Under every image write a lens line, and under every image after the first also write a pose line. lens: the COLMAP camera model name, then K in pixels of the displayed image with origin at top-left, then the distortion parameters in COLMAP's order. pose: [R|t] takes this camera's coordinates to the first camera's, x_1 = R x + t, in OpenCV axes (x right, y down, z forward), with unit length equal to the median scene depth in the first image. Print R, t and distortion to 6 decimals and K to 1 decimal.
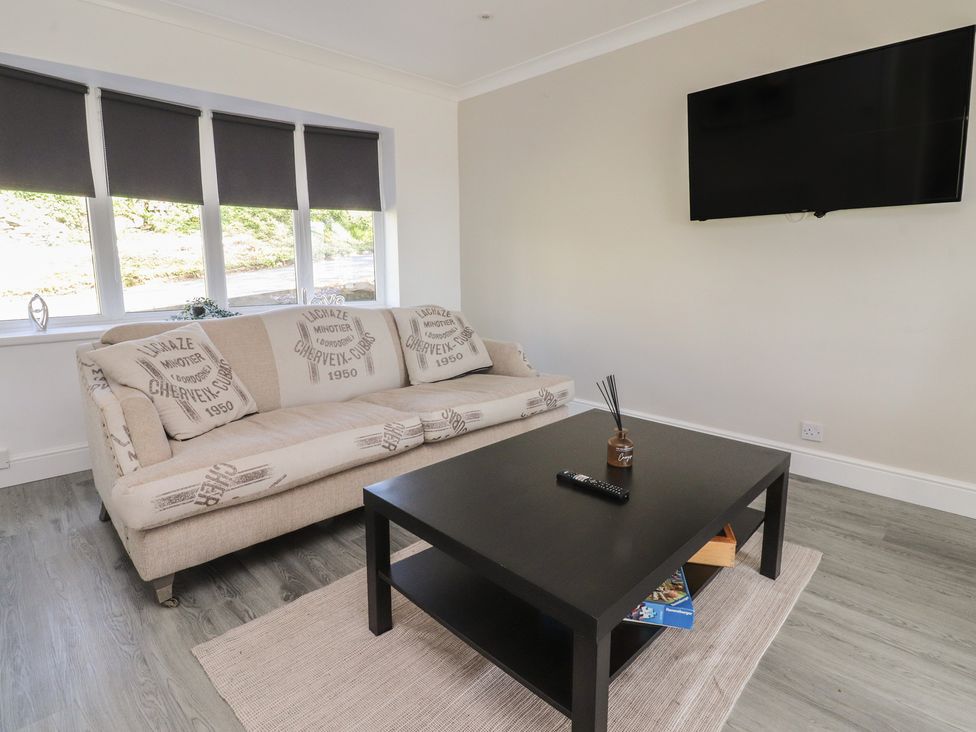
lens RADIAL K [[509.0, 0, 466.1], [0, 509.0, 343.1], [0, 0, 1]] dist [-0.012241, -0.006727]
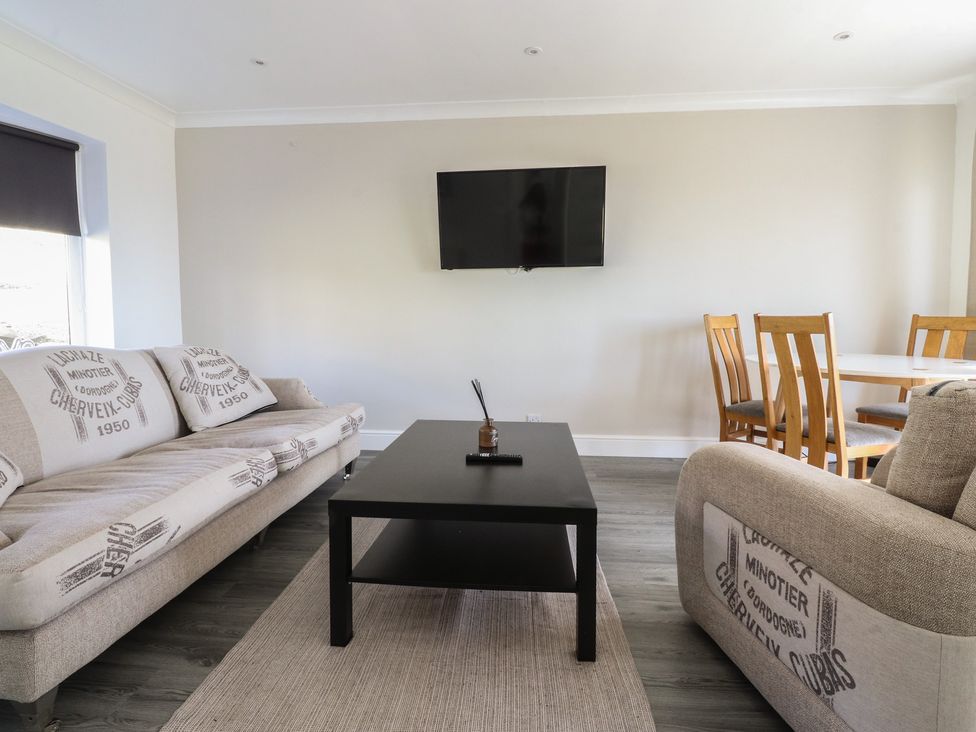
lens RADIAL K [[509.0, 0, 479.8], [0, 509.0, 339.0], [0, 0, 1]] dist [-0.012241, -0.006727]
pose [[0.766219, -0.024688, 0.642105, -0.381797], [0.090697, 0.993413, -0.070033, 0.037114], [-0.636147, 0.111898, 0.763411, -0.014288]]
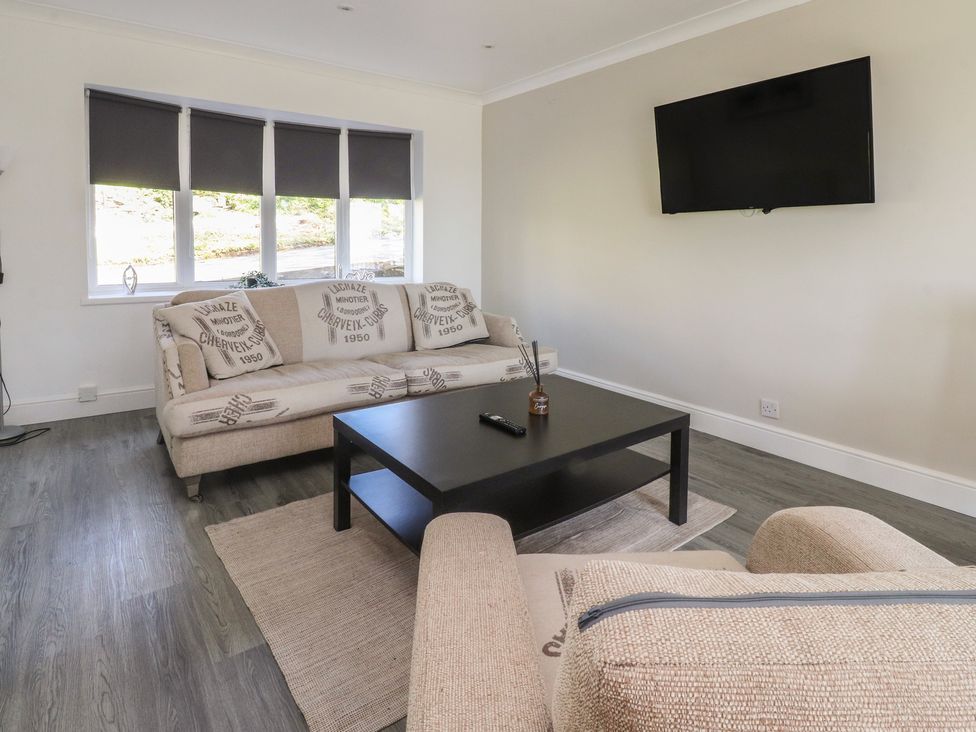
lens RADIAL K [[509.0, 0, 456.1], [0, 509.0, 267.6], [0, 0, 1]] dist [-0.012241, -0.006727]
pose [[0.990567, 0.023337, -0.135030, 0.179553], [-0.037430, 0.993998, -0.102792, 0.013669], [0.131820, 0.106877, 0.985495, -0.201817]]
